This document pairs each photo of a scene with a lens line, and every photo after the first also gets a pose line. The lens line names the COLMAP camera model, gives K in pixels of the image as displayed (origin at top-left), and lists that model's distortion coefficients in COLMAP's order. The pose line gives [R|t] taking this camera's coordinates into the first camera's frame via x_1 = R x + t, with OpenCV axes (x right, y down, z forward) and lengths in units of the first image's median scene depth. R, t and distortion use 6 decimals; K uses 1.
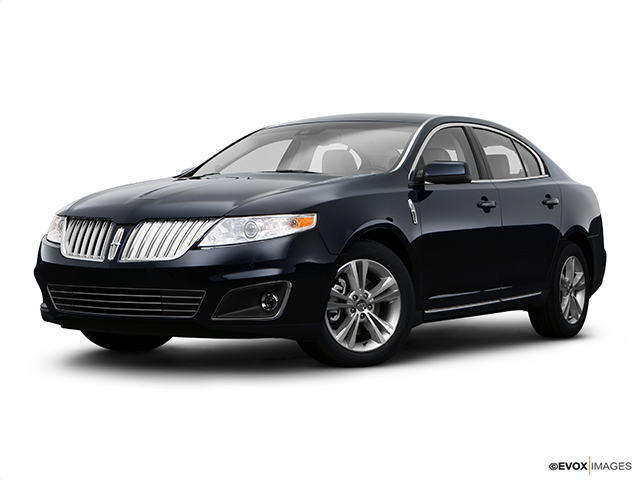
lens RADIAL K [[1215.7, 0, 324.1], [0, 1215.7, 241.1], [0, 0, 1]] dist [-0.042841, 0.000000]
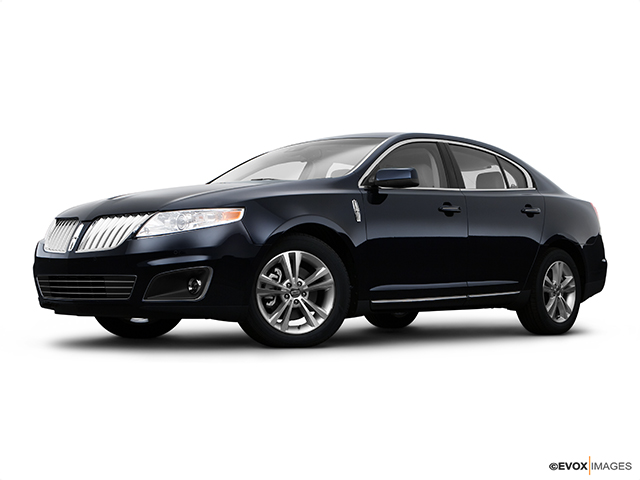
lens RADIAL K [[959.7, 0, 323.0], [0, 959.7, 242.9], [0, 0, 1]] dist [0.000494, 0.000000]
pose [[0.980715, -0.012244, -0.195058, 0.227716], [0.003753, 0.999031, -0.043844, 0.046190], [0.195406, 0.042267, 0.979811, 0.138755]]
